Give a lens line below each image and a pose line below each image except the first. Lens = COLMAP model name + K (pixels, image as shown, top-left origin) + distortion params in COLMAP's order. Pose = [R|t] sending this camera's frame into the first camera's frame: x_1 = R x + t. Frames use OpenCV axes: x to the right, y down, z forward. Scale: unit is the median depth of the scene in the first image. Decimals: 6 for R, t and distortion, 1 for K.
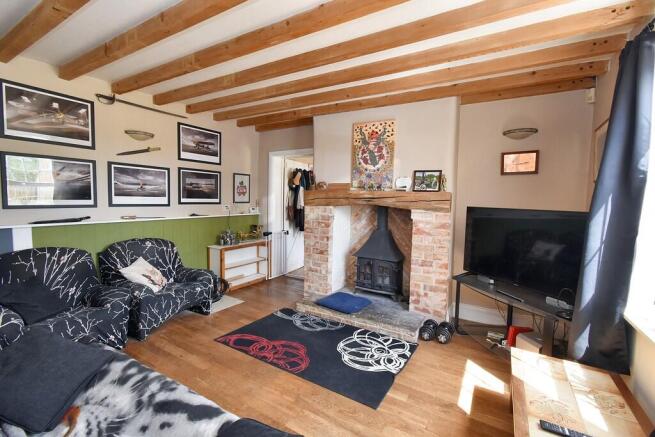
lens RADIAL K [[287.5, 0, 327.5], [0, 287.5, 218.5], [0, 0, 1]] dist [-0.010291, 0.000643]
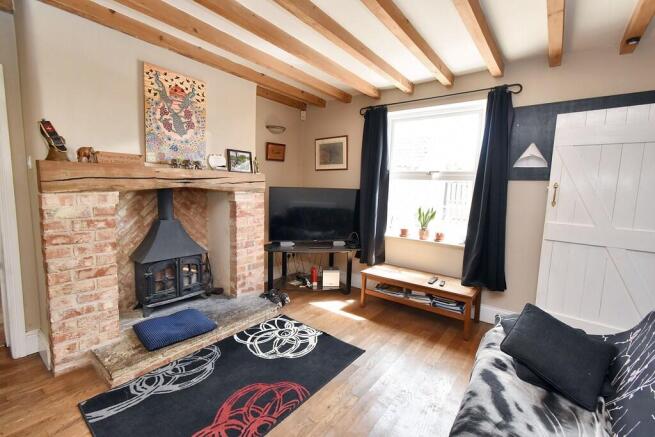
lens RADIAL K [[287.5, 0, 327.5], [0, 287.5, 218.5], [0, 0, 1]] dist [-0.010291, 0.000643]
pose [[0.122719, -0.135221, 0.983186, -0.606874], [0.043524, 0.990455, 0.130788, -0.053956], [-0.991487, 0.026741, 0.127433, 0.585881]]
